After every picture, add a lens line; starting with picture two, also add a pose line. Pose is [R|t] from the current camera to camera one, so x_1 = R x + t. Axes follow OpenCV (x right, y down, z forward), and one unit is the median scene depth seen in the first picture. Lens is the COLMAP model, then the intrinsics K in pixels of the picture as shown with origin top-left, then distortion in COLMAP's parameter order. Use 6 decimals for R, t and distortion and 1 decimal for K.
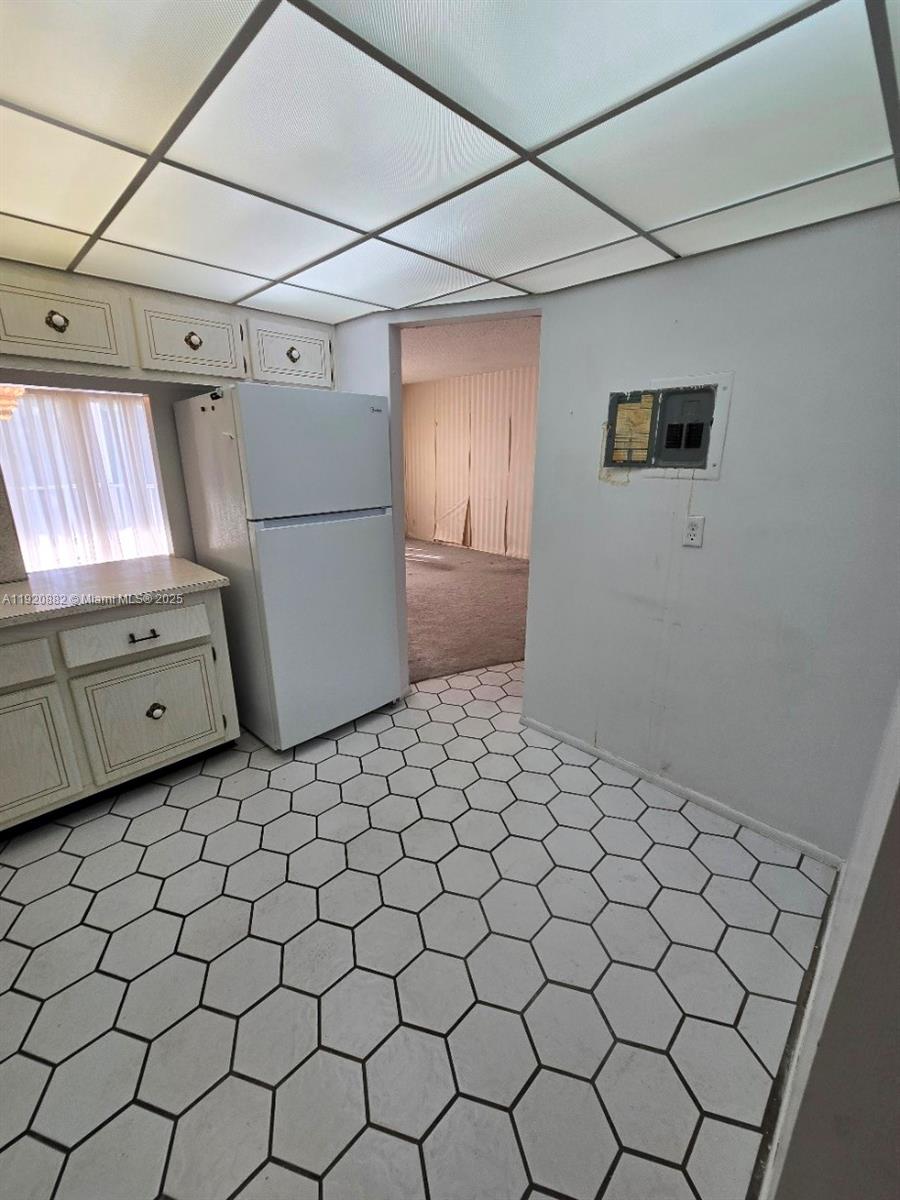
lens RADIAL K [[510.2, 0, 450.0], [0, 510.2, 600.0], [0, 0, 1]] dist [-0.006849, -0.000148]
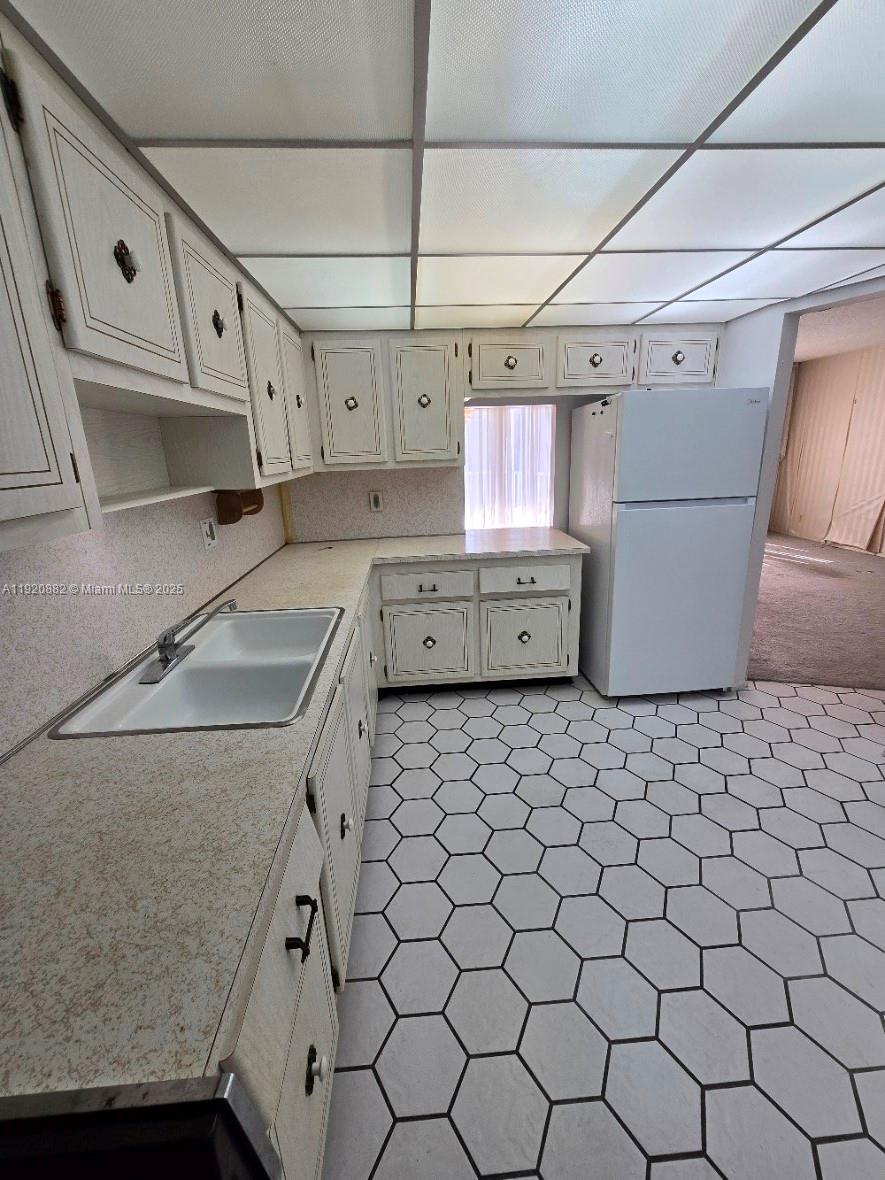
lens RADIAL K [[497.8, 0, 442.5], [0, 497.8, 590.0], [0, 0, 1]] dist [0.000273, -0.000139]
pose [[0.764475, 0.156308, -0.625416, 0.063790], [-0.151053, 0.986584, 0.061934, 0.035281], [0.626706, 0.047124, 0.777829, -0.161284]]
